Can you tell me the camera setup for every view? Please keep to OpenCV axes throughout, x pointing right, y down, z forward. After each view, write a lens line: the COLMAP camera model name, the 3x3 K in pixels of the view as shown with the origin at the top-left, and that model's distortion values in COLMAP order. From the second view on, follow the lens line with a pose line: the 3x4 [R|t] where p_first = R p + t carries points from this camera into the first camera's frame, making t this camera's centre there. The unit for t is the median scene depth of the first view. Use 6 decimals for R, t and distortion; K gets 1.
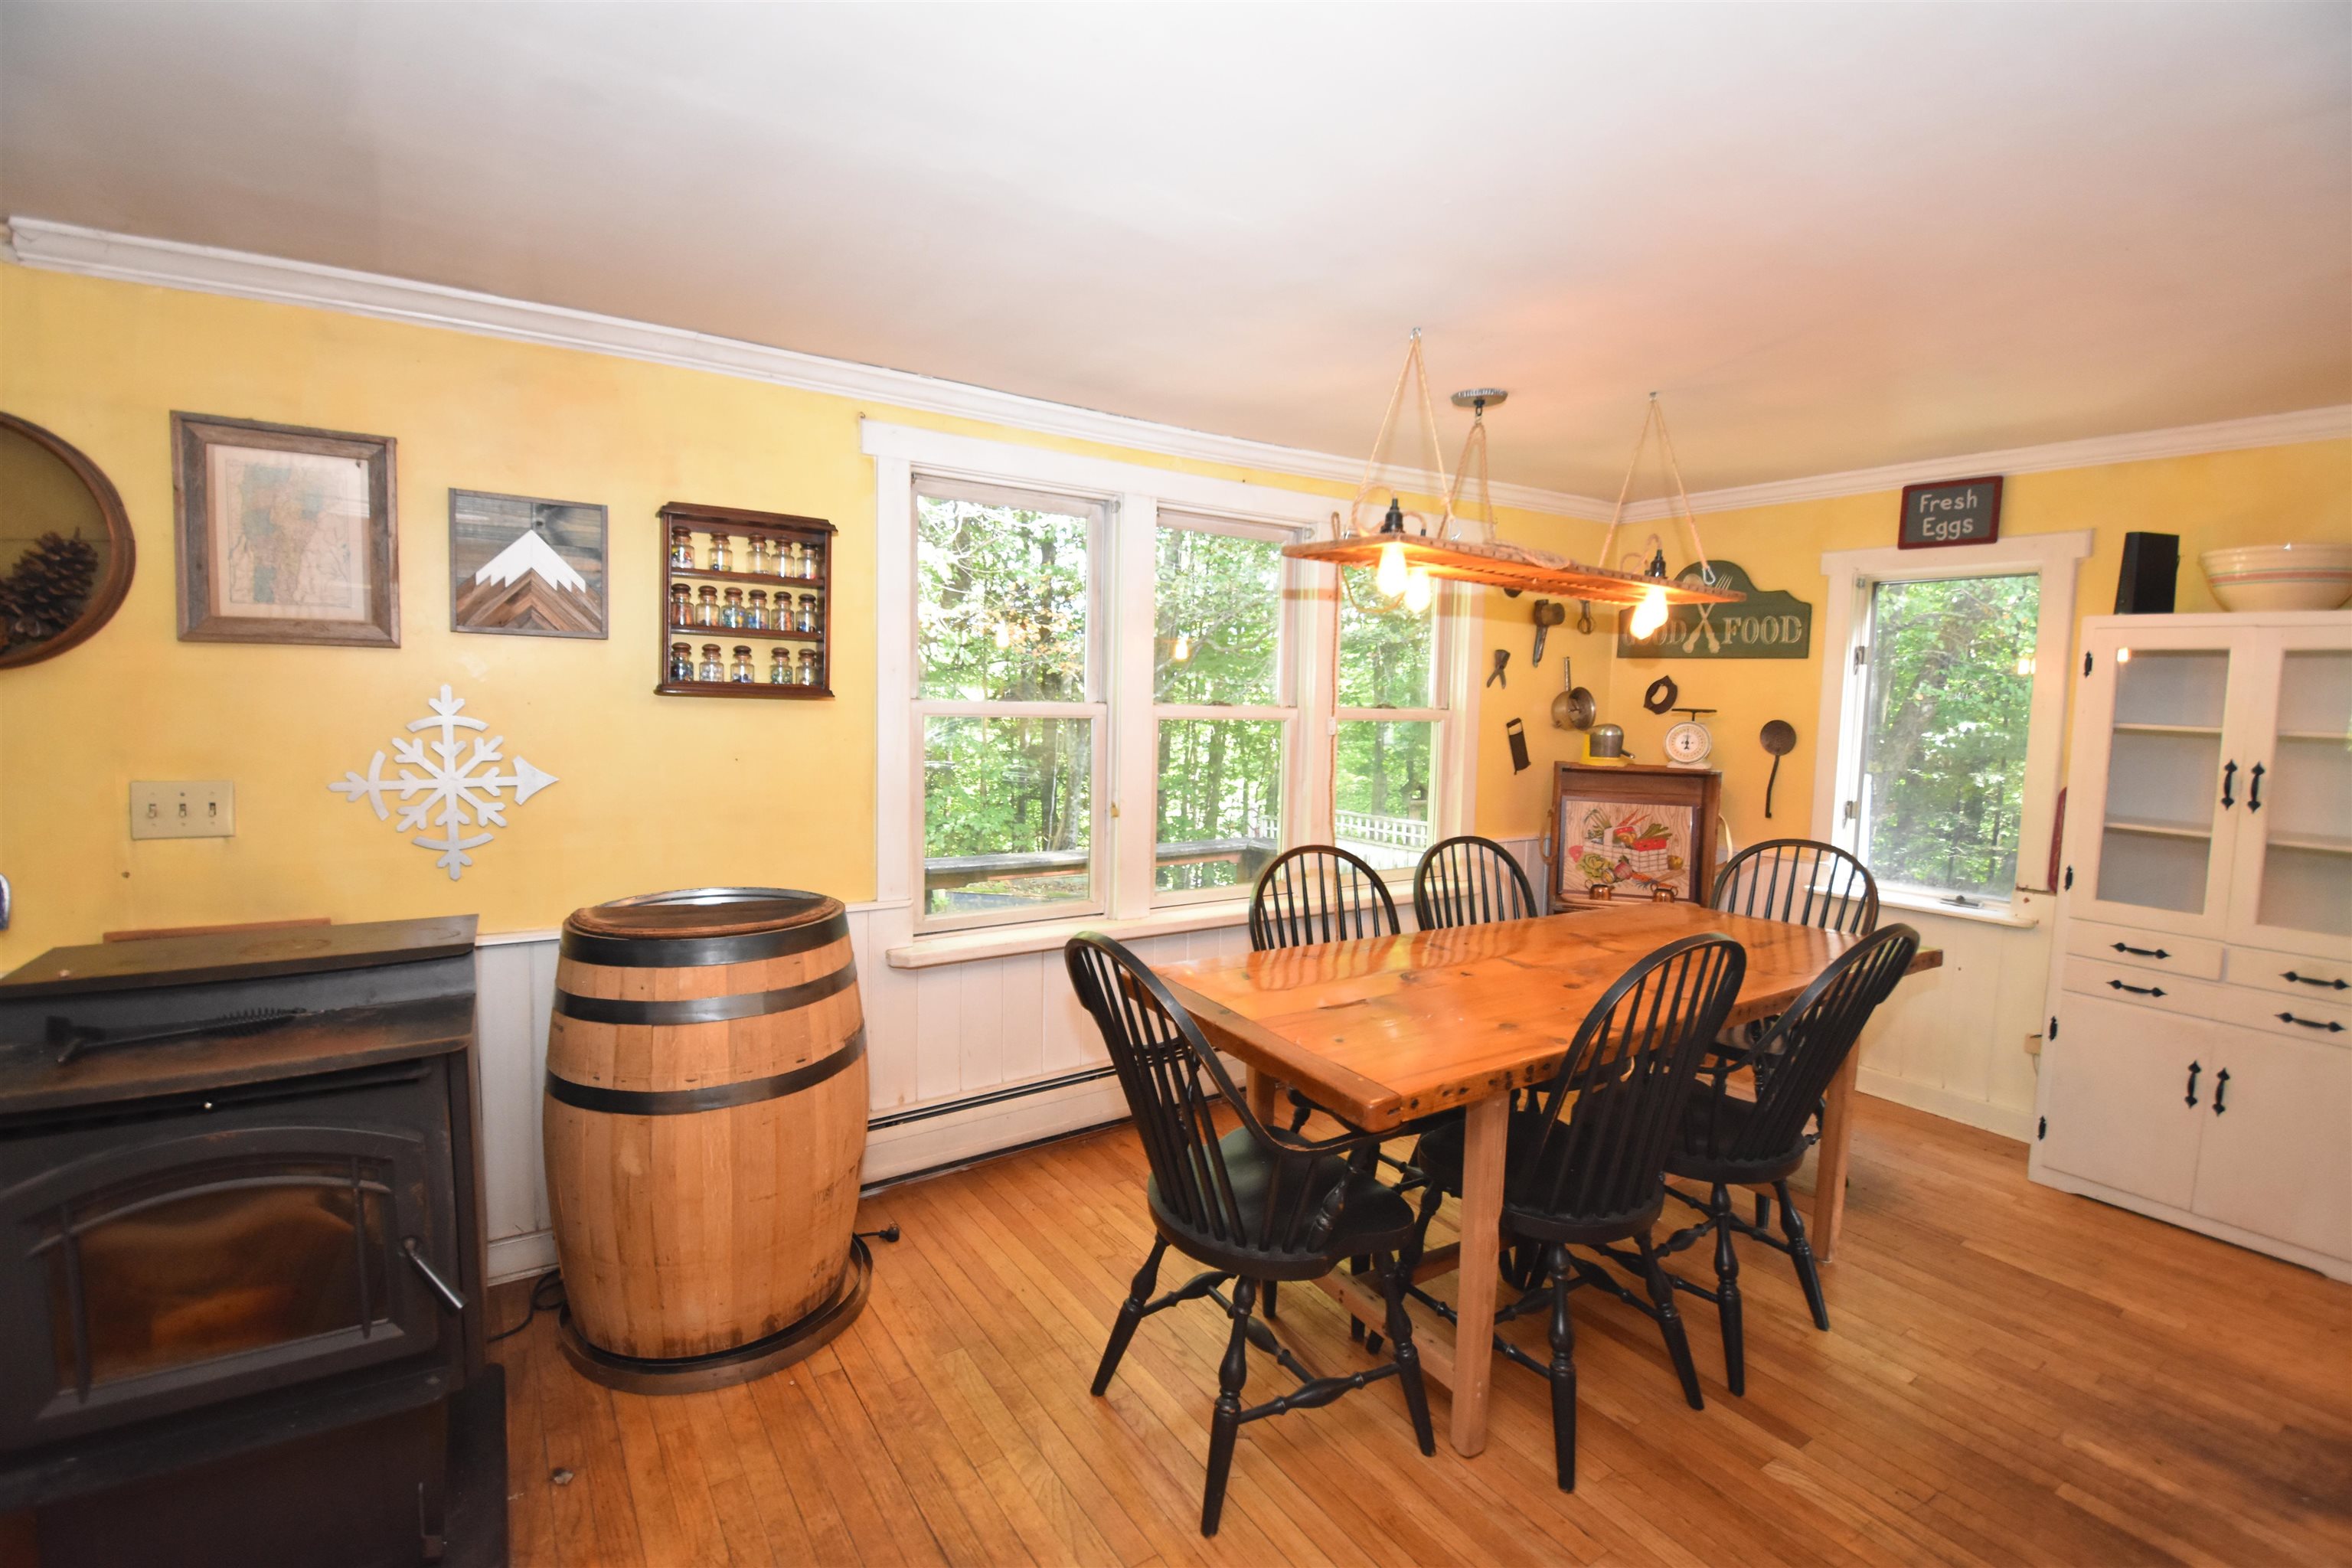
lens RADIAL K [[1025.2, 0, 1179.8], [0, 1025.2, 788.2], [0, 0, 1]] dist [-0.025770, -0.004702]
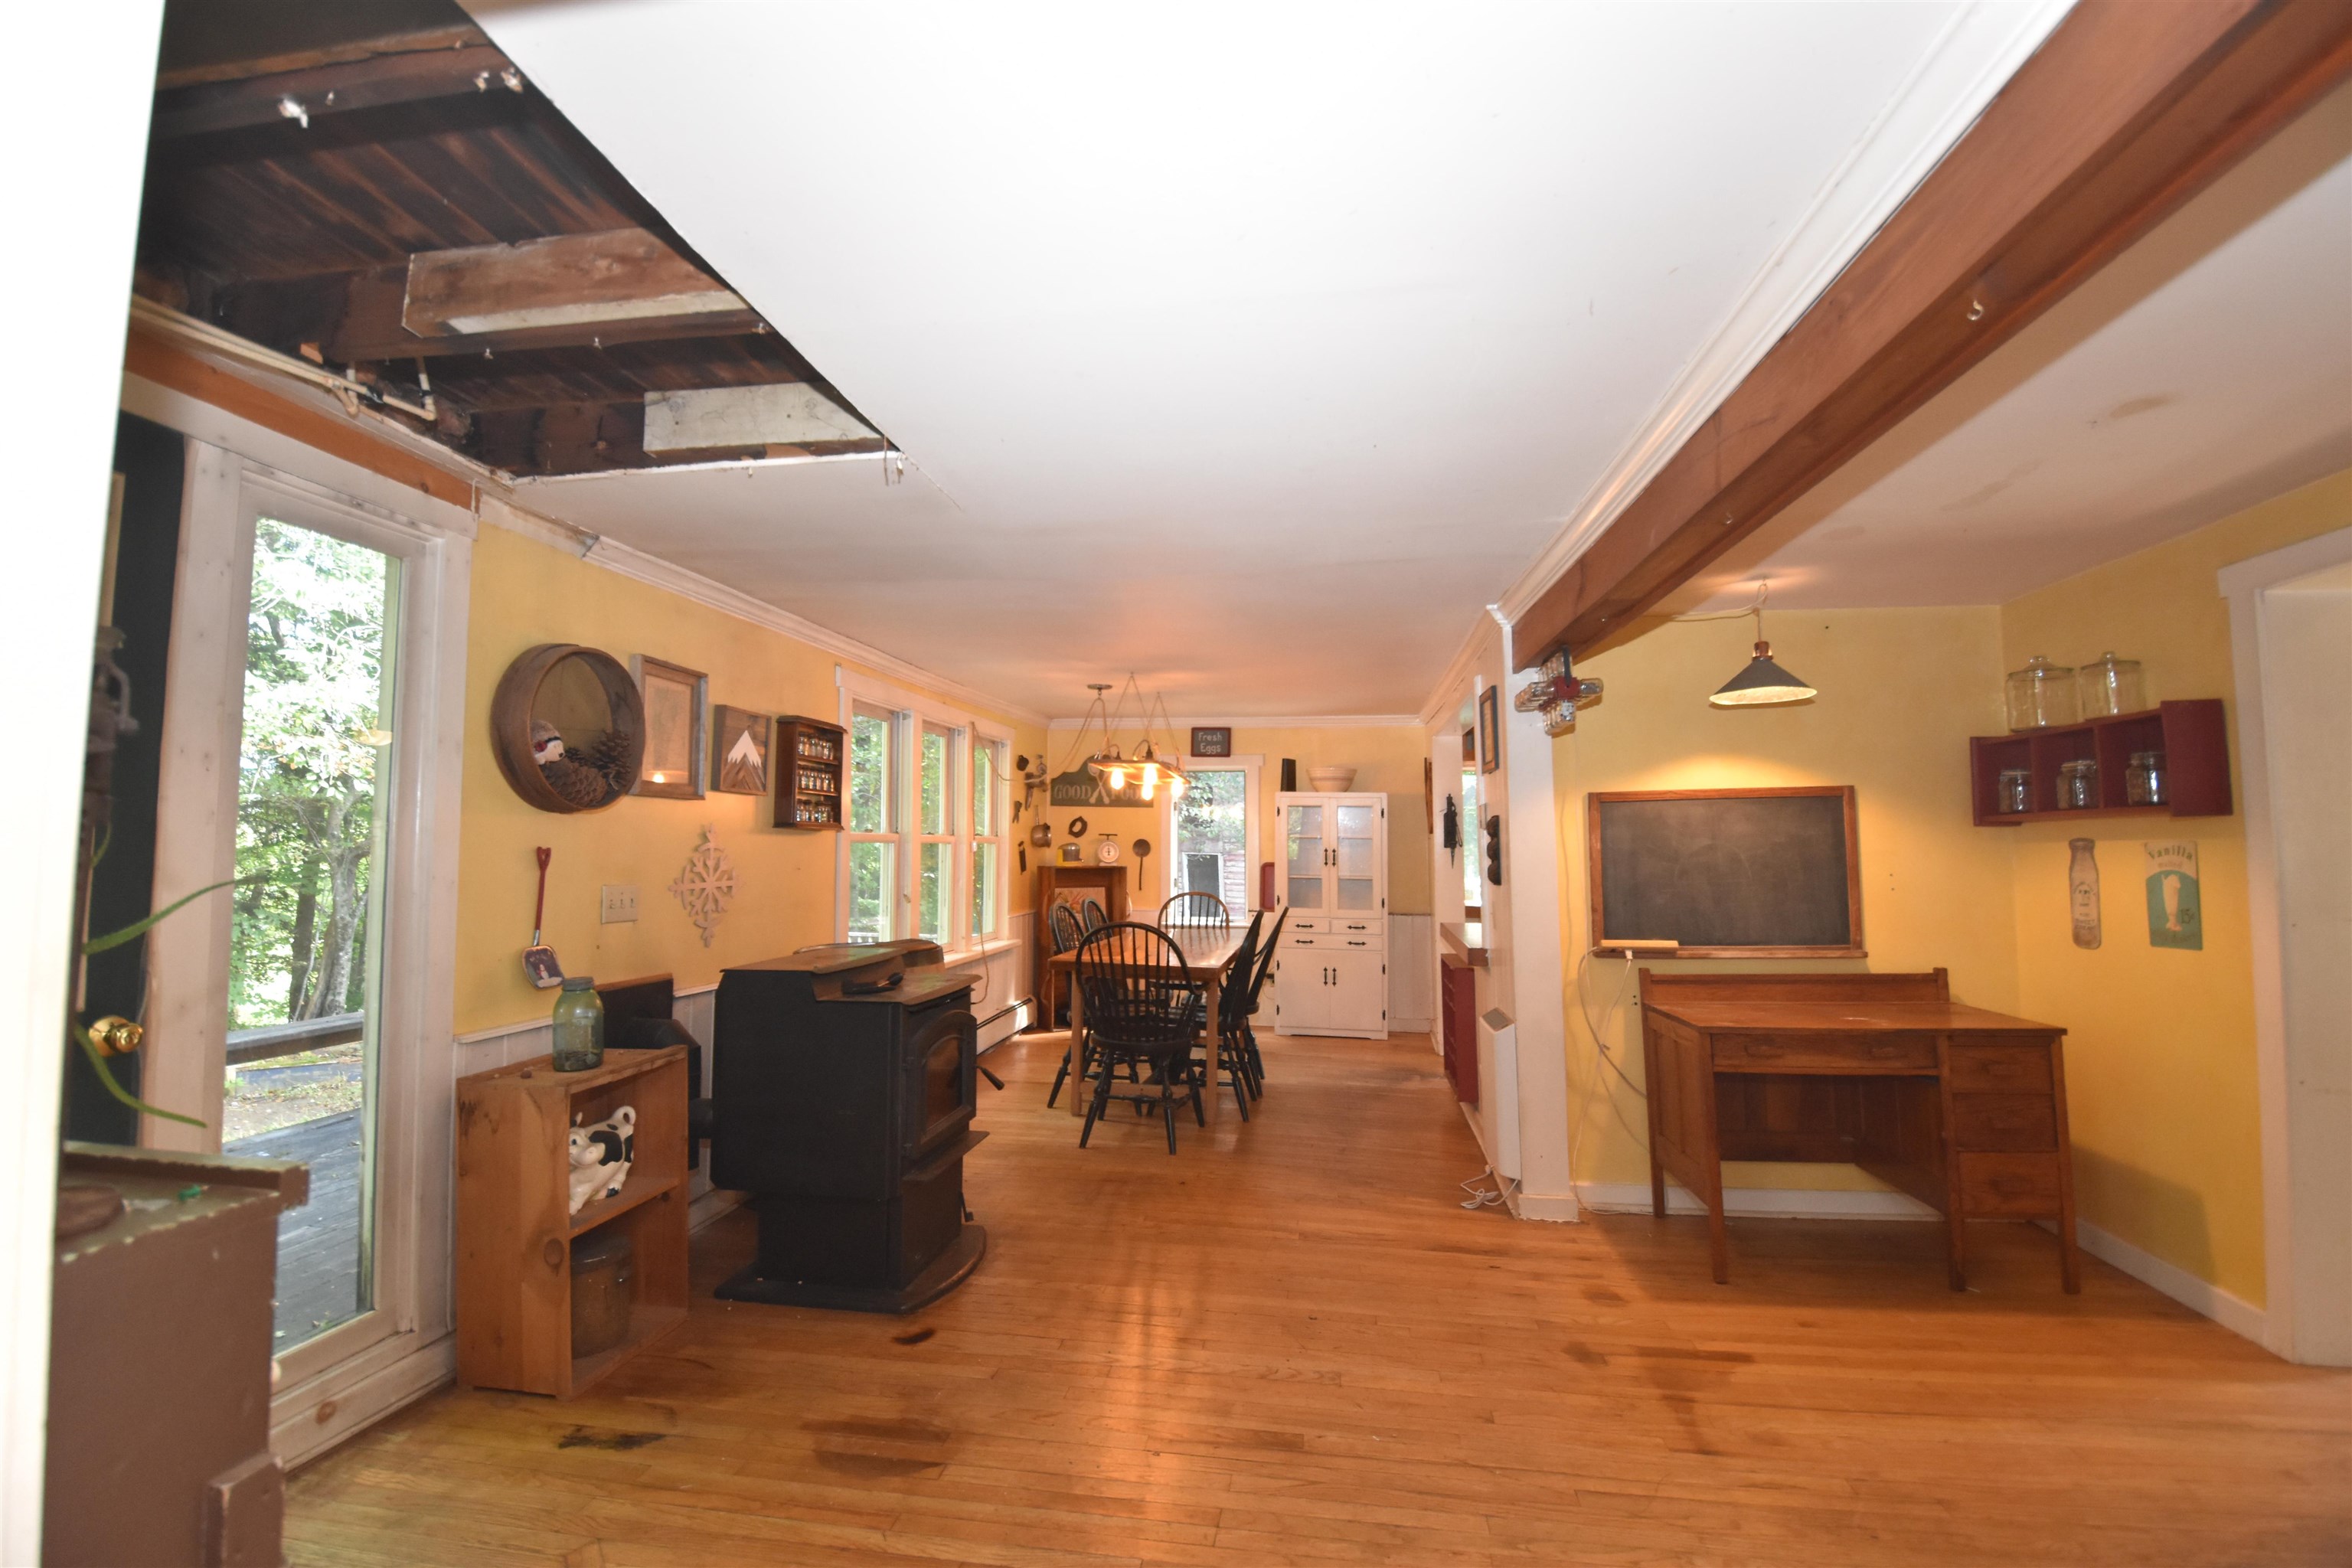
lens RADIAL K [[1025.2, 0, 1175.6], [0, 1025.2, 775.0], [0, 0, 1]] dist [-0.025770, -0.004702]
pose [[0.670559, 0.030571, 0.741226, -0.857495], [0.075812, 0.991096, -0.109461, 0.032155], [-0.737972, 0.129594, 0.662271, -0.375034]]
